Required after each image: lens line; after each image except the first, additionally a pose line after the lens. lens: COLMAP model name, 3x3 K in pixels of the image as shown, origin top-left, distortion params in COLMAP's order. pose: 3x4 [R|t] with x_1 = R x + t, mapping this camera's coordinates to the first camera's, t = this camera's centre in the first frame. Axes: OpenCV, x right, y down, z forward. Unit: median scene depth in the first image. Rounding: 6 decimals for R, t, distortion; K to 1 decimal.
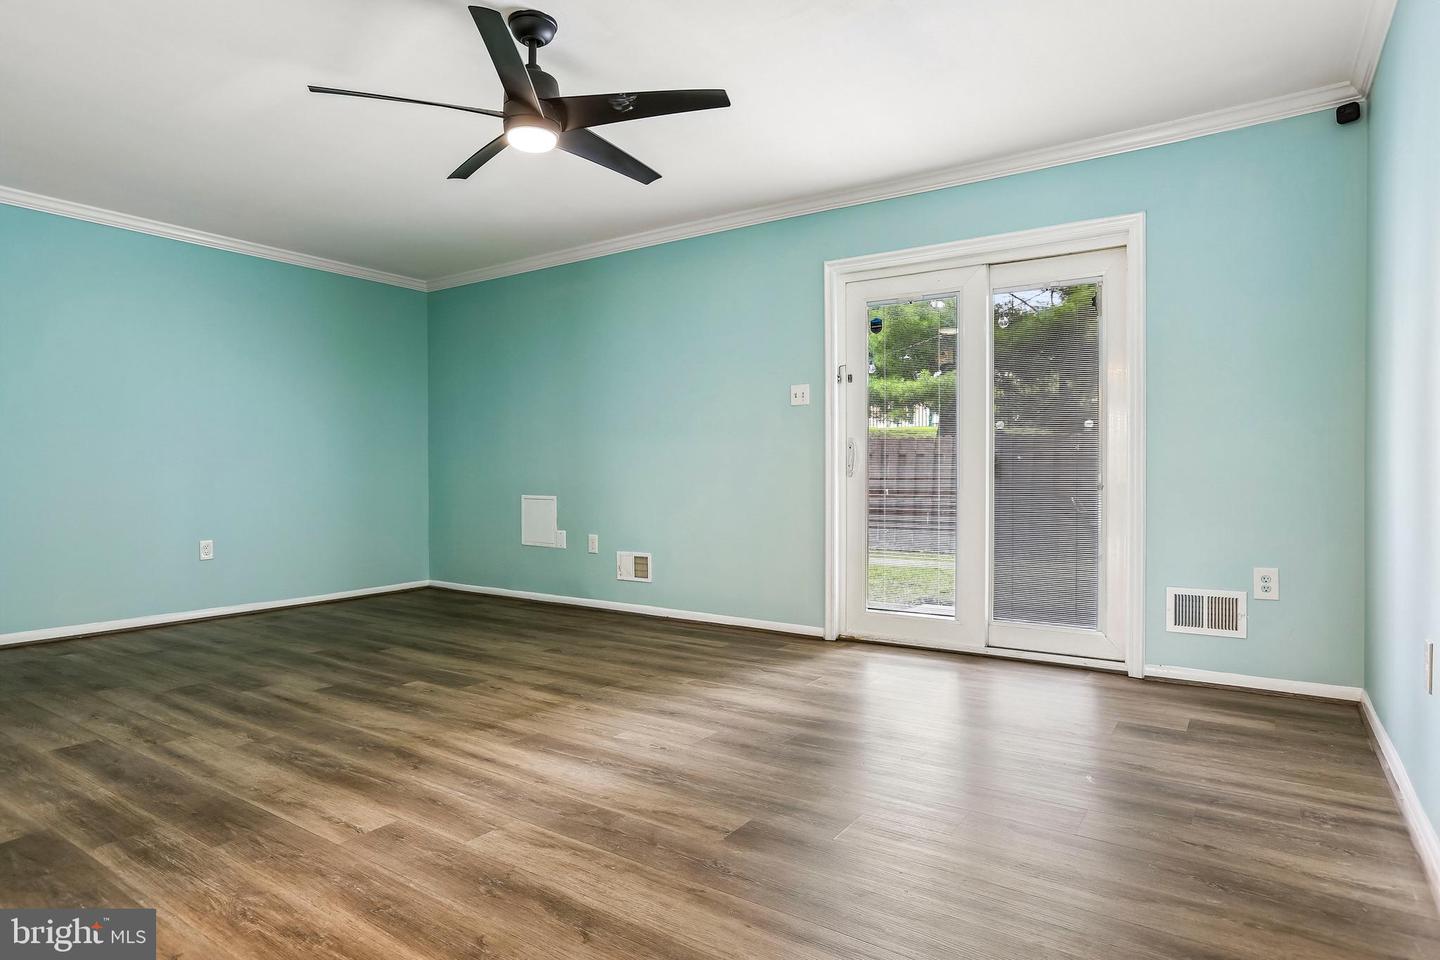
lens RADIAL K [[798.8, 0, 720.0], [0, 798.8, 480.0], [0, 0, 1]] dist [-0.000325, 0.000242]
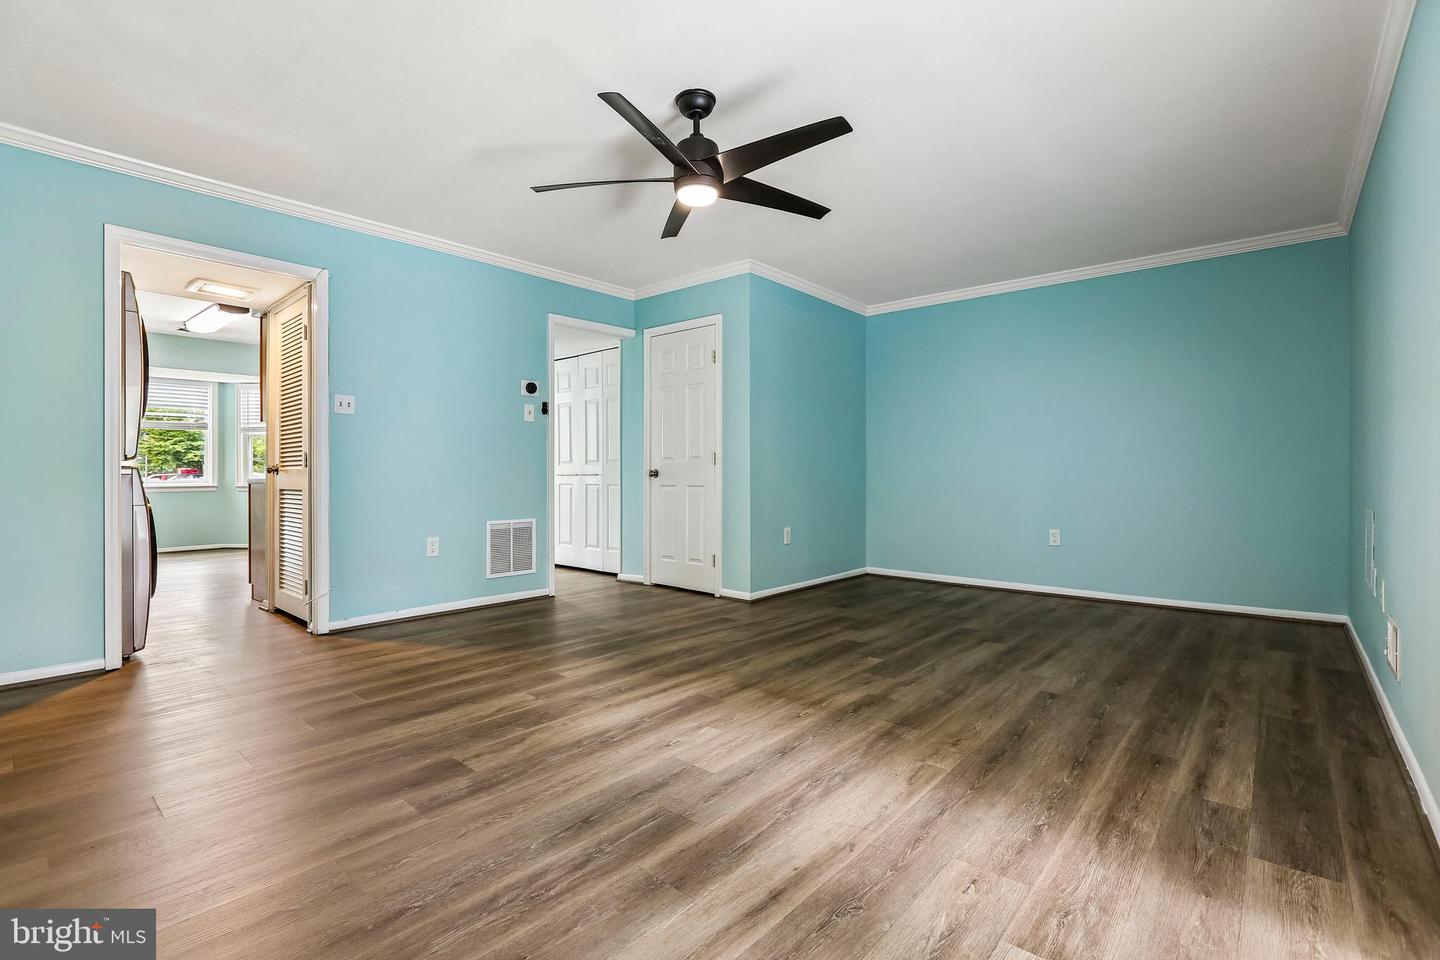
lens RADIAL K [[652.2, 0, 720.0], [0, 652.2, 480.0], [0, 0, 1]] dist [-0.059654, 0.028312]
pose [[-0.117560, 0.005239, -0.993052, 0.729465], [-0.006290, 0.999962, 0.006020, -0.008791], [0.993046, 0.006954, -0.117522, 1.147184]]
